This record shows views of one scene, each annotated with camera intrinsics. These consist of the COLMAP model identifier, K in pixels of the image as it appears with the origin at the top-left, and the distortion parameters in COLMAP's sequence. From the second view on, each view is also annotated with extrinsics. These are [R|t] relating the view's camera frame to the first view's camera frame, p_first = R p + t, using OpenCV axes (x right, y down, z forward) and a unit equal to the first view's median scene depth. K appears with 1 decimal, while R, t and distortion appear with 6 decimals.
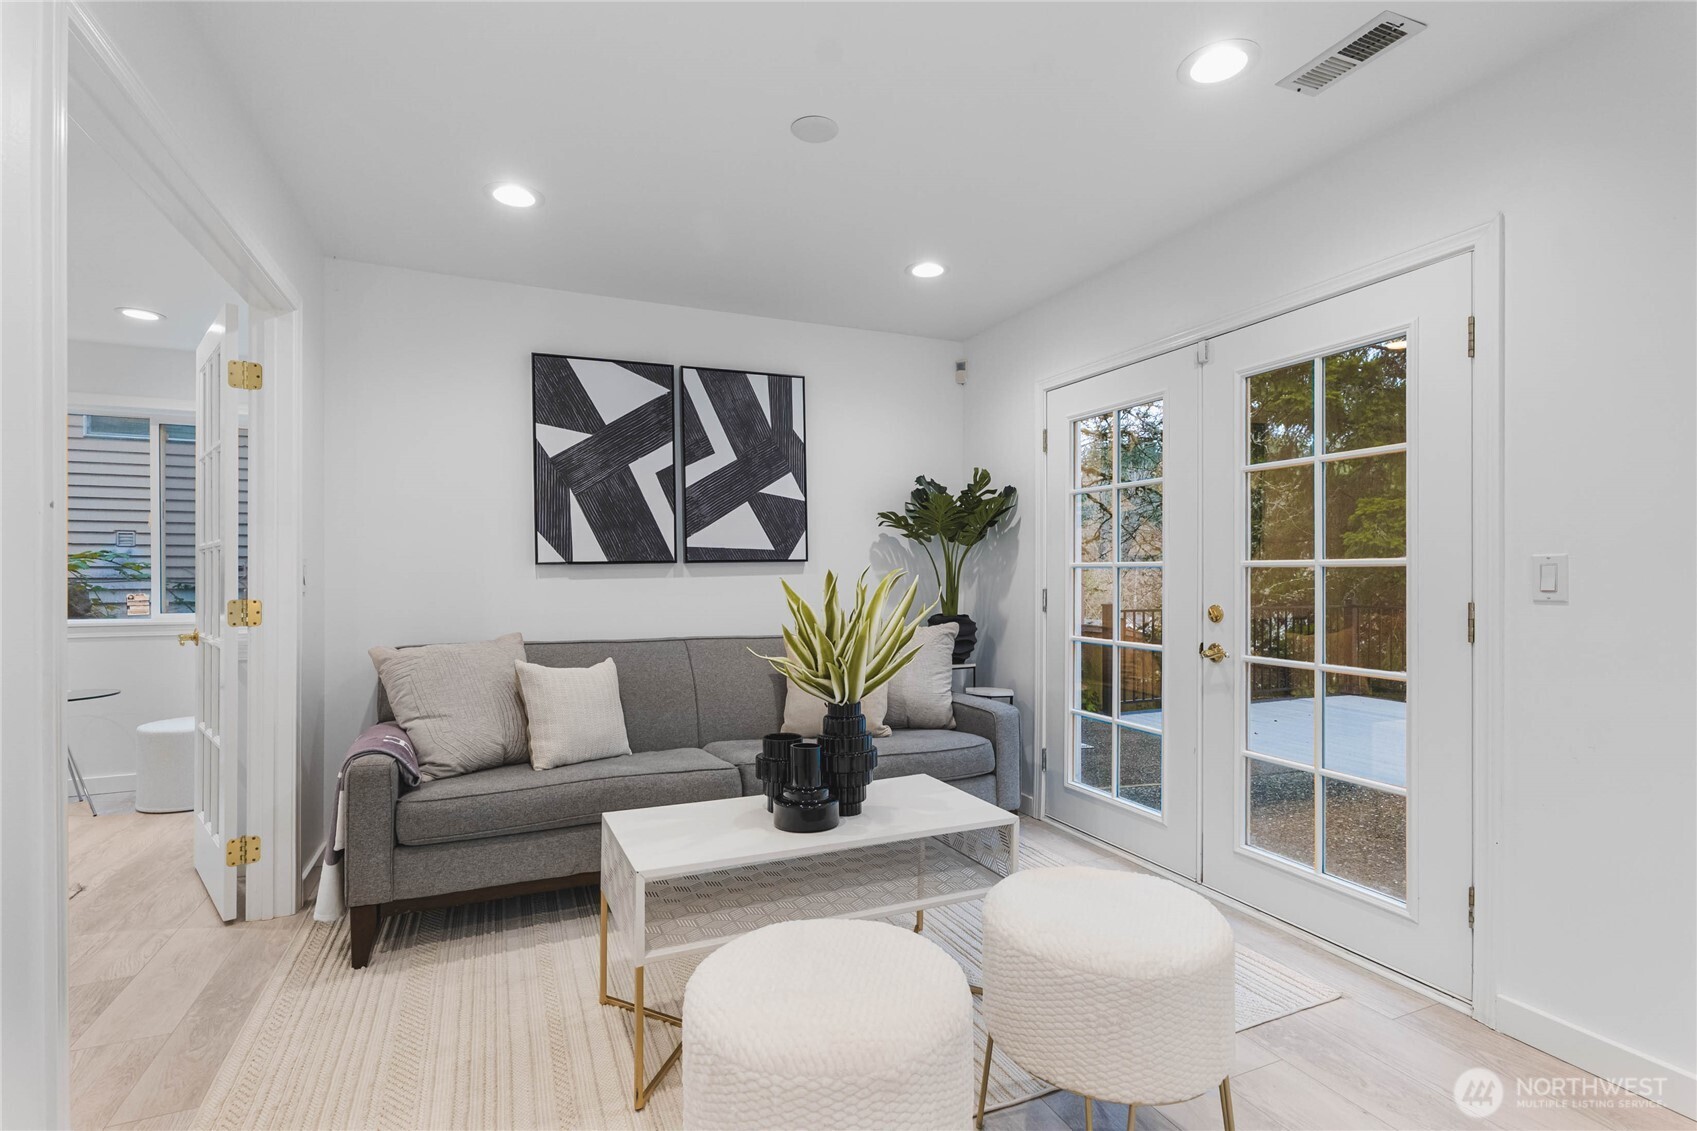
lens RADIAL K [[792.7, 0, 842.7], [0, 792.7, 572.2], [0, 0, 1]] dist [0.001390, 0.001368]
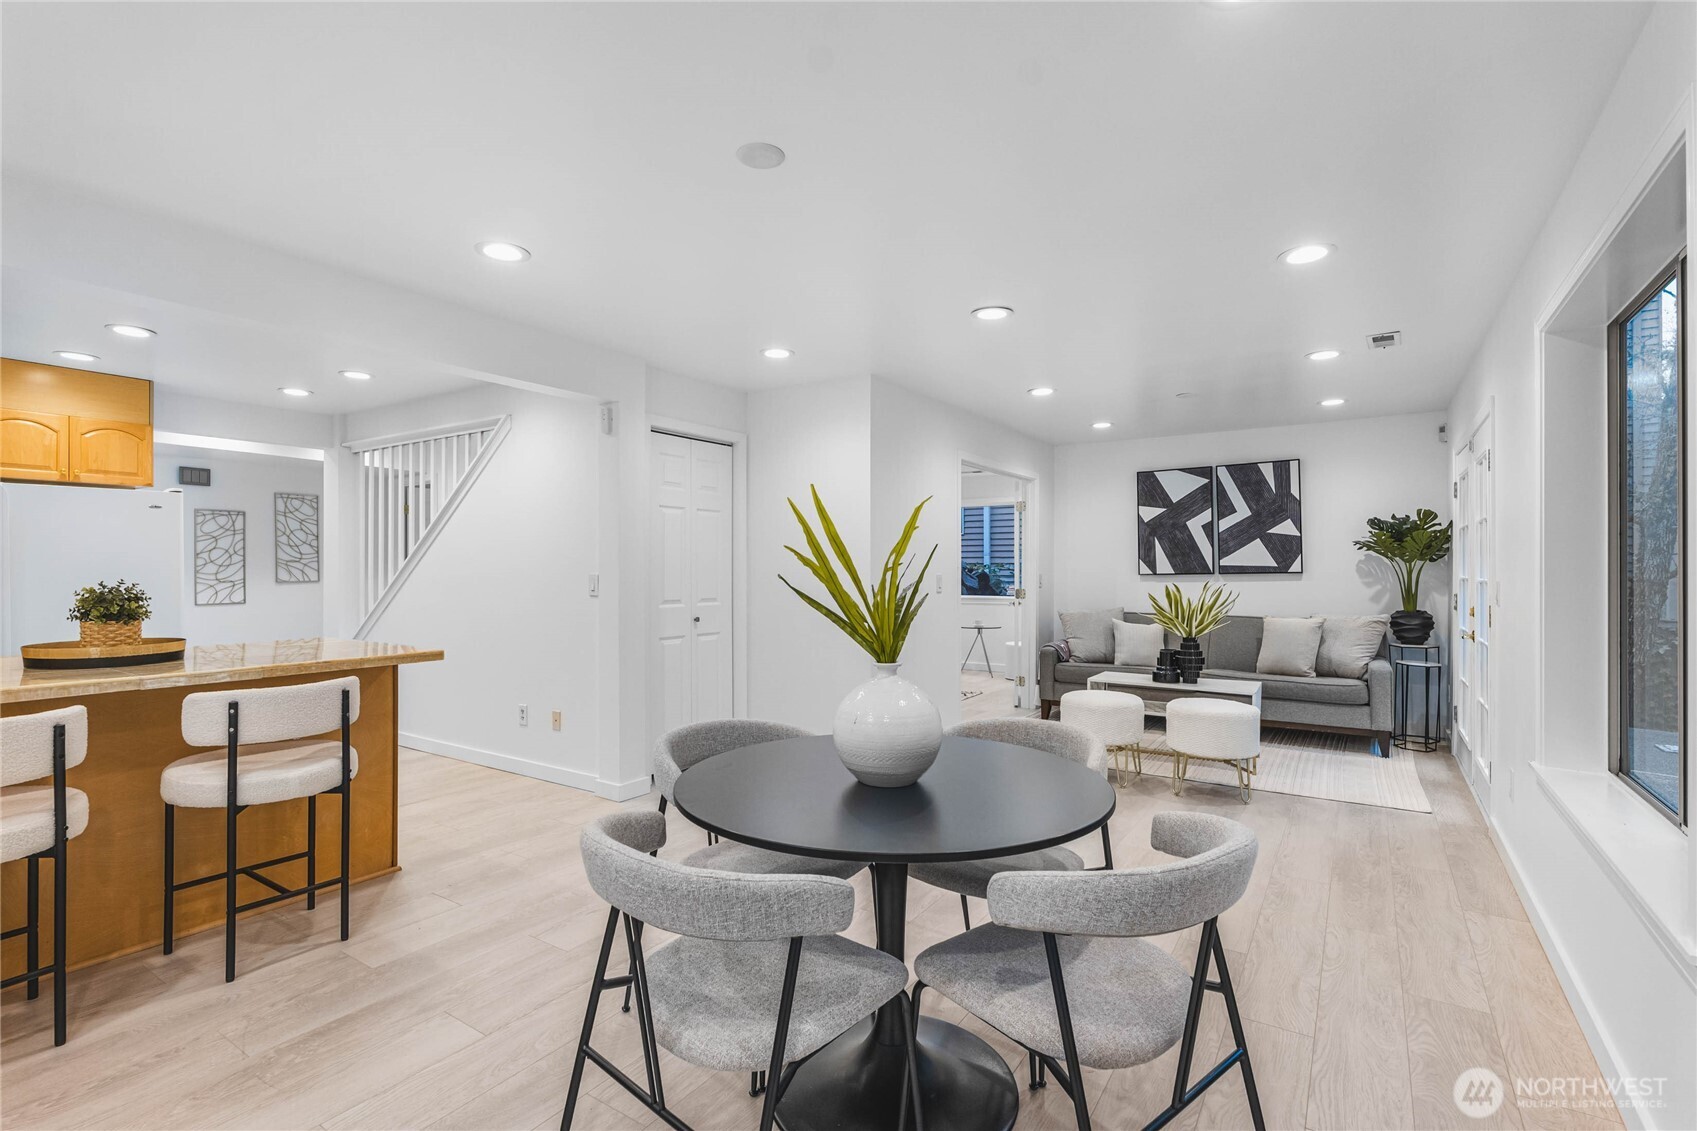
lens RADIAL K [[792.7, 0, 849.3], [0, 792.7, 570.2], [0, 0, 1]] dist [0.001390, 0.001368]
pose [[0.544151, 0.000224, -0.838987, 0.860774], [-0.004148, 0.999988, -0.002423, -0.013232], [0.838977, 0.004799, 0.544146, -0.690337]]
